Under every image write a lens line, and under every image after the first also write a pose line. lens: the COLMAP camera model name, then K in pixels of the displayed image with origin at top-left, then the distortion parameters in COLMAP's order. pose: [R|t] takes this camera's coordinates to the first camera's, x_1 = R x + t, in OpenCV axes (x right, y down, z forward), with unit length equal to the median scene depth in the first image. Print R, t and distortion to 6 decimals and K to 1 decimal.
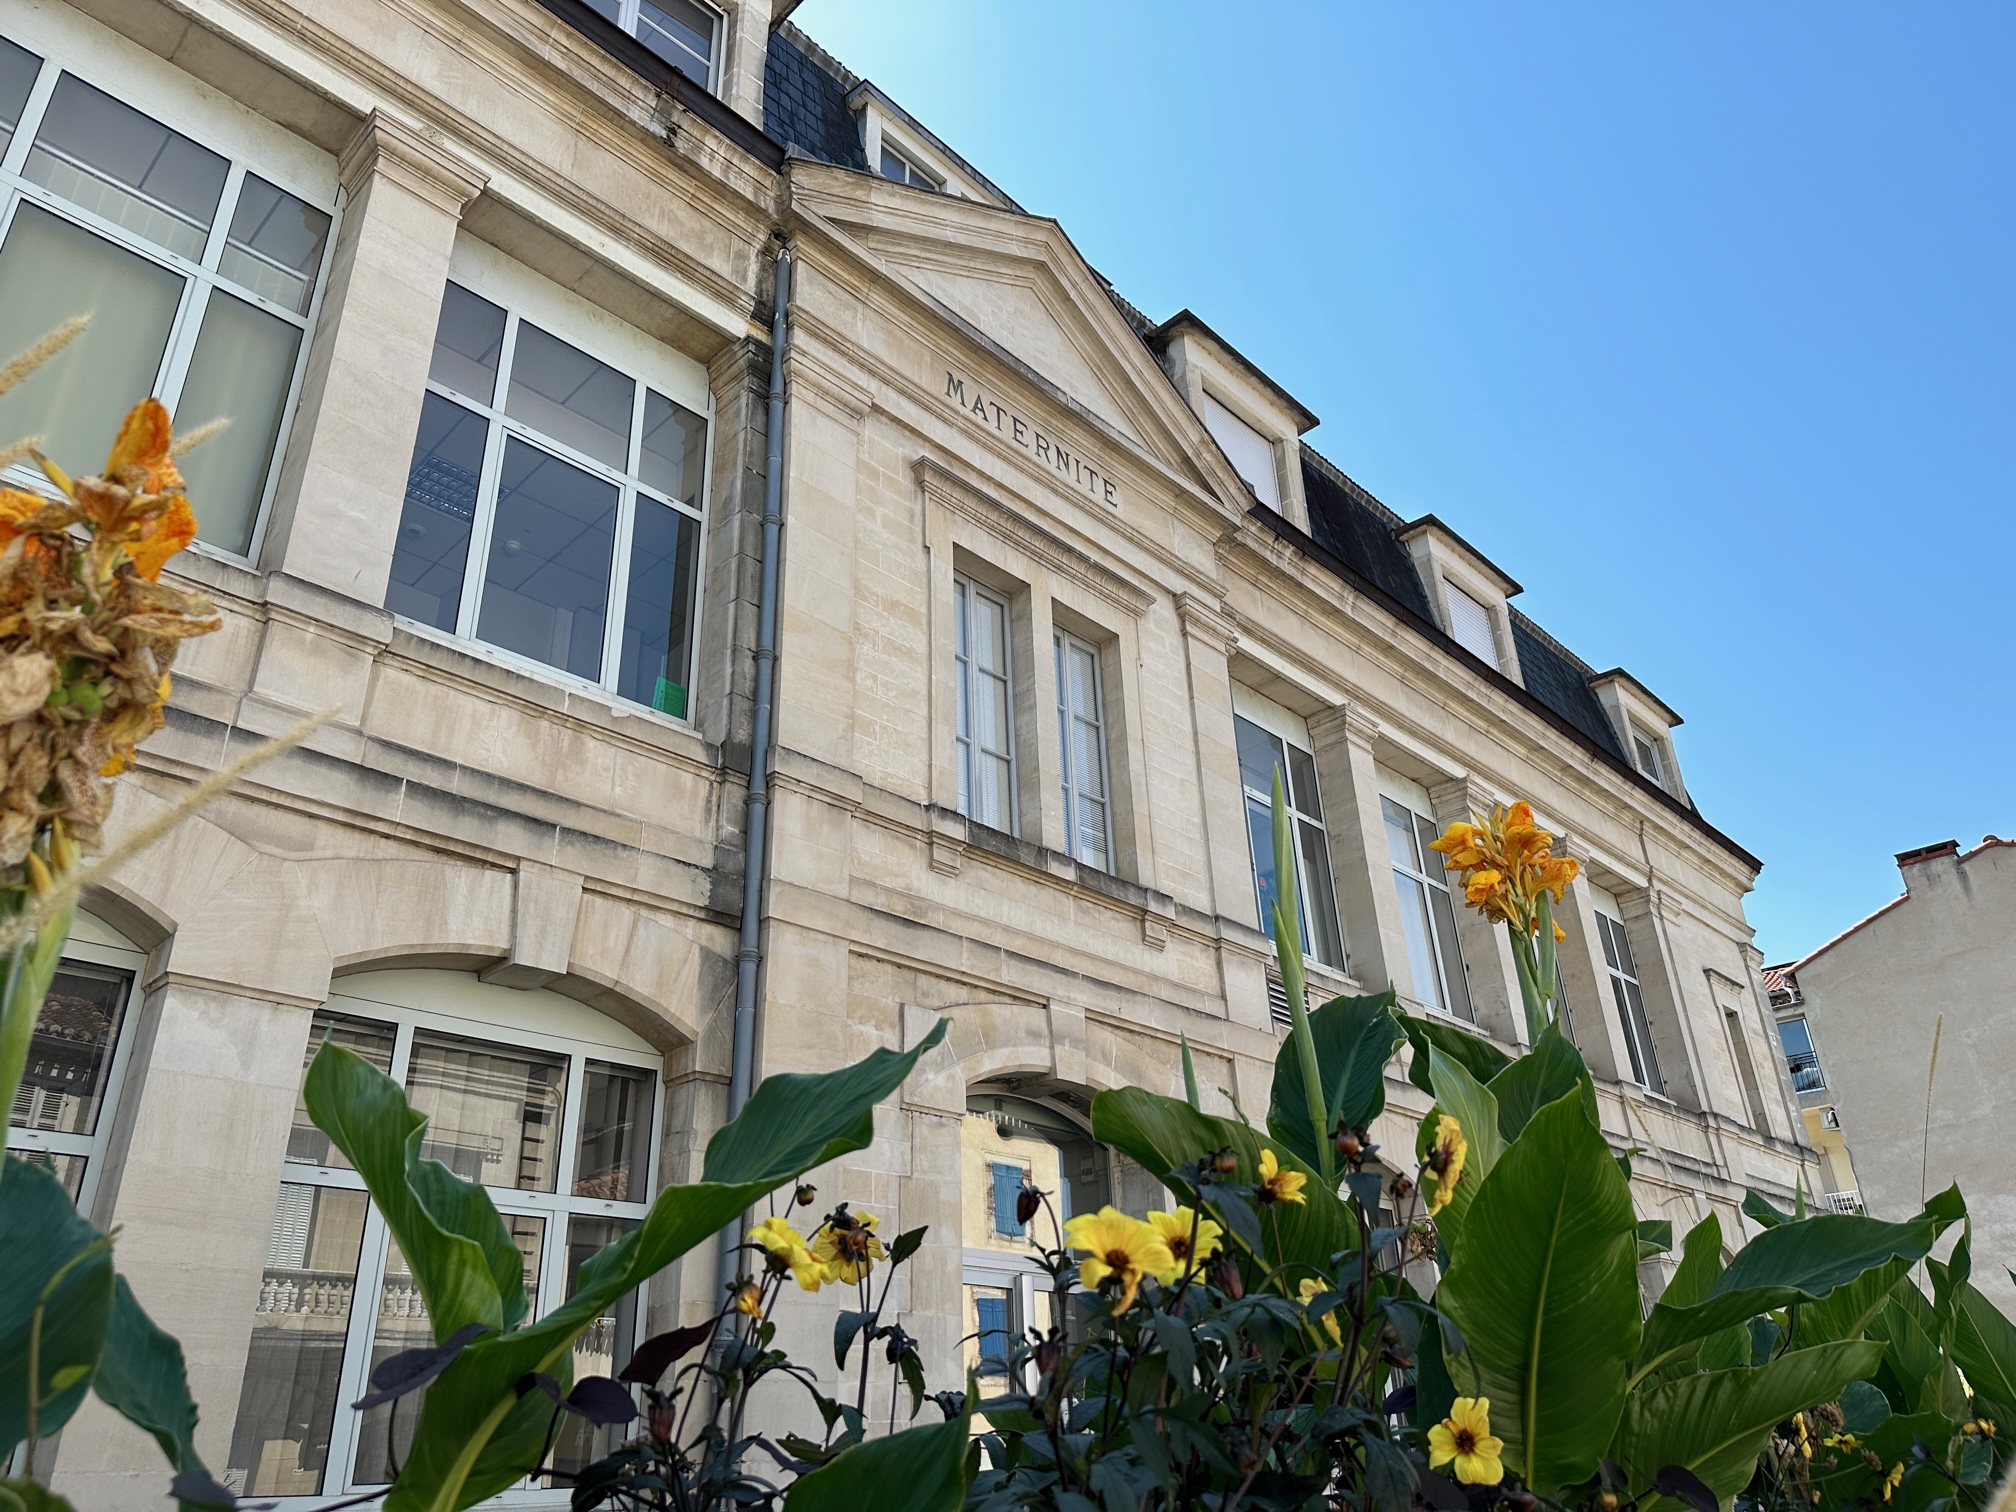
lens RADIAL K [[1414.8, 0, 1019.9], [0, 1414.8, 768.9], [0, 0, 1]] dist [0.085088, -0.093410]
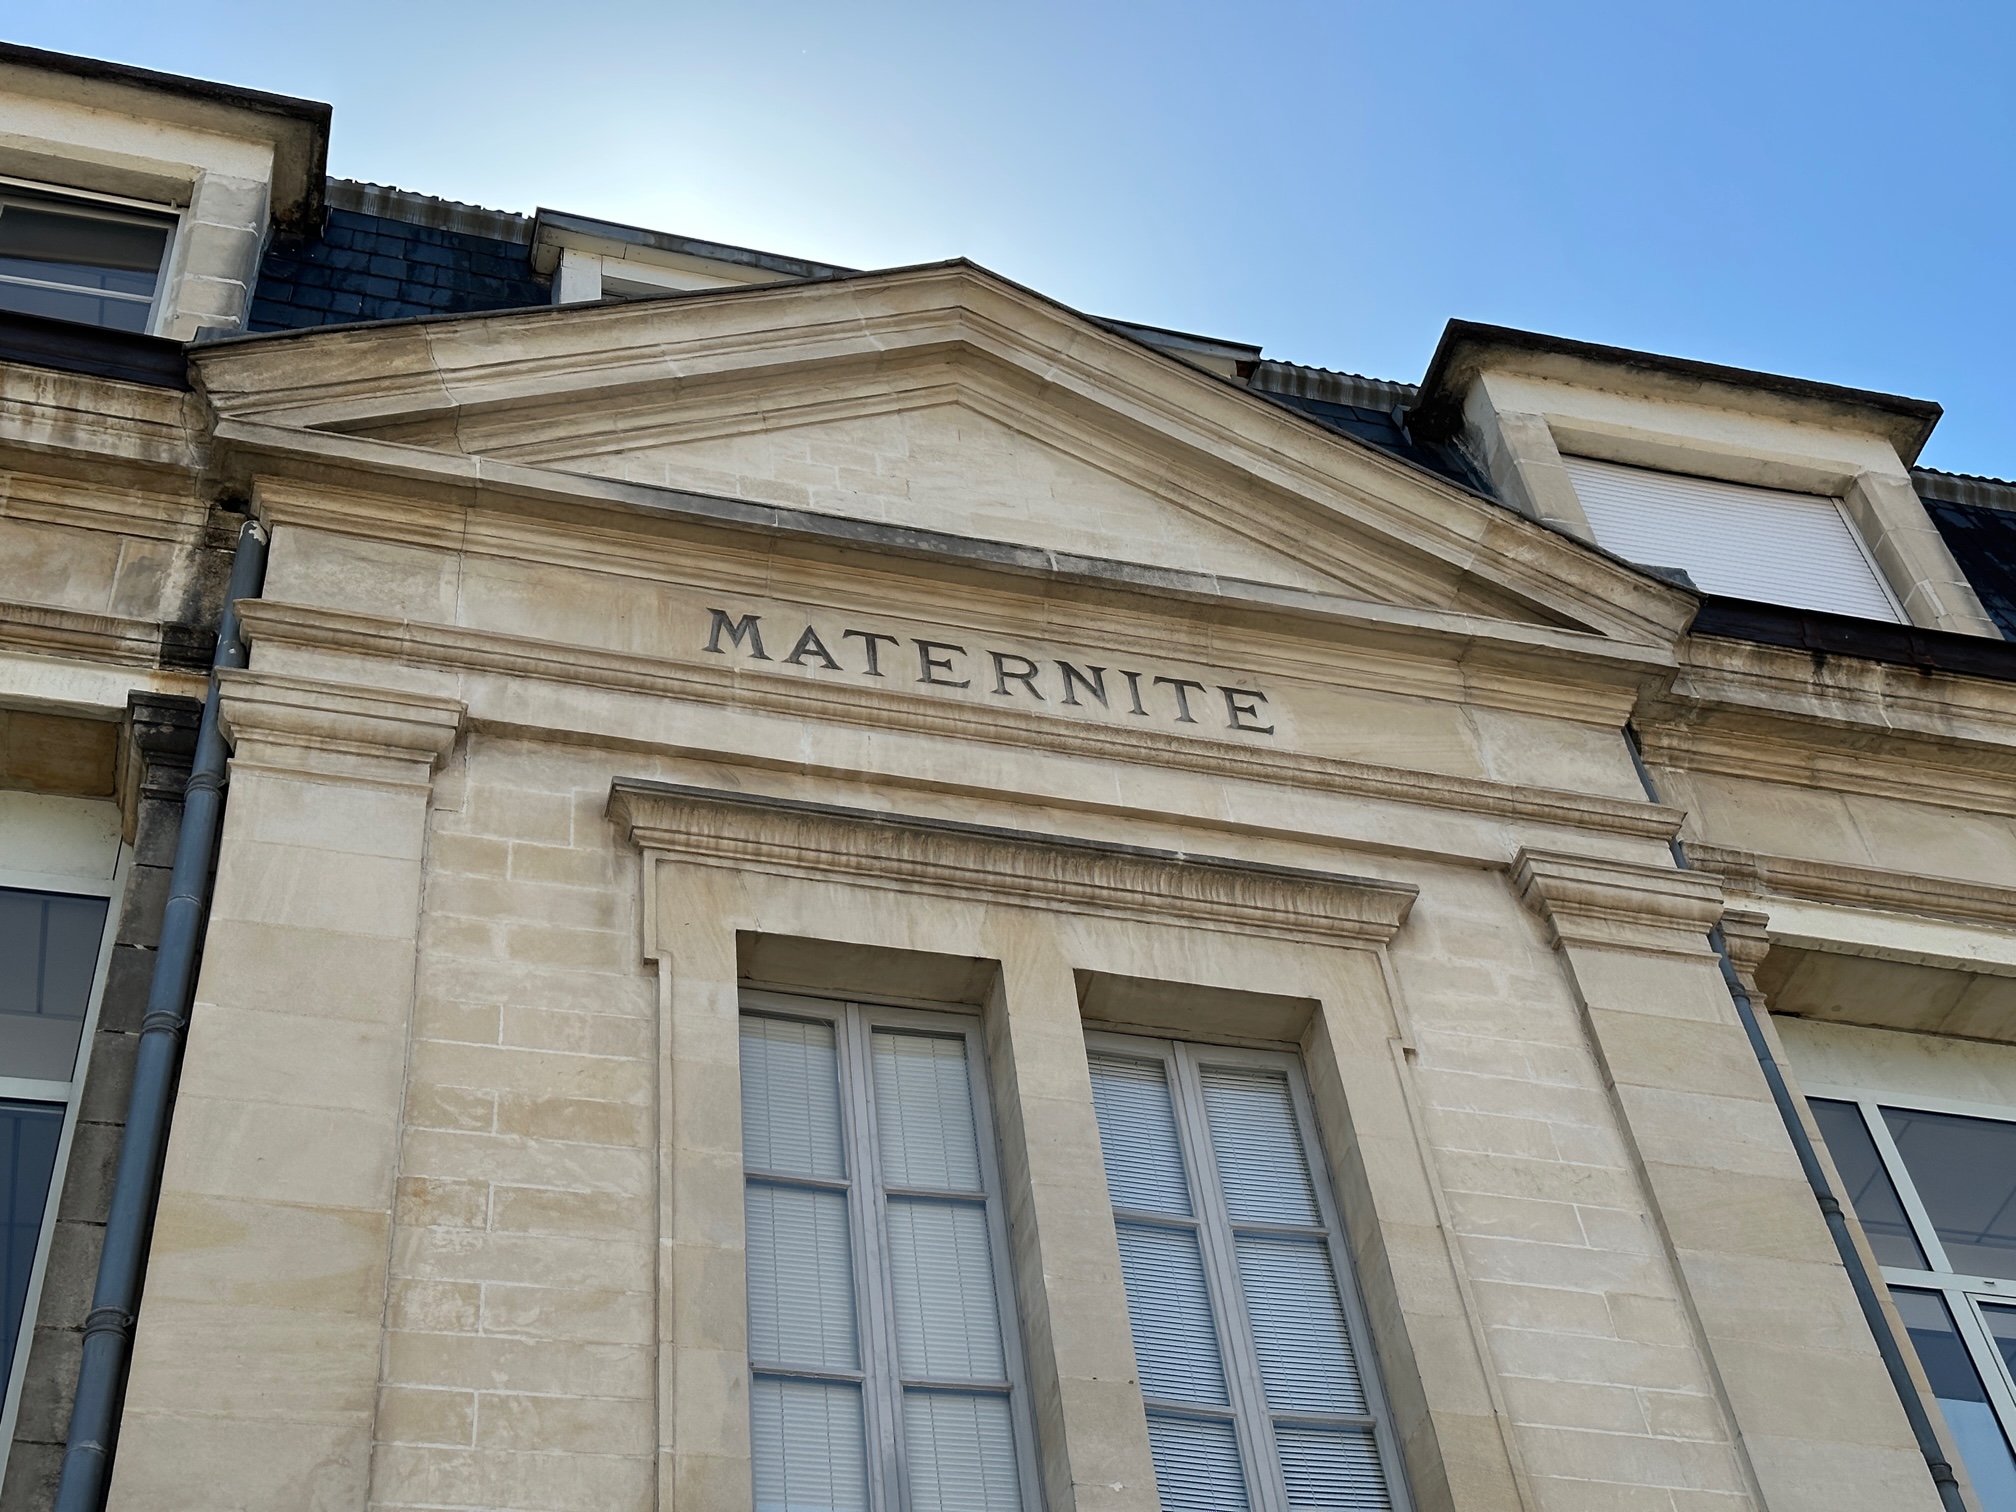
lens RADIAL K [[2806.8, 0, 1019.1], [0, 2806.8, 750.3], [0, 0, 1]] dist [0.110362, 0.000000]
pose [[0.854037, -0.426536, -0.297804, 0.303013], [0.293549, 0.867758, -0.401029, 0.153580], [0.429475, 0.255073, 0.866307, 0.326316]]
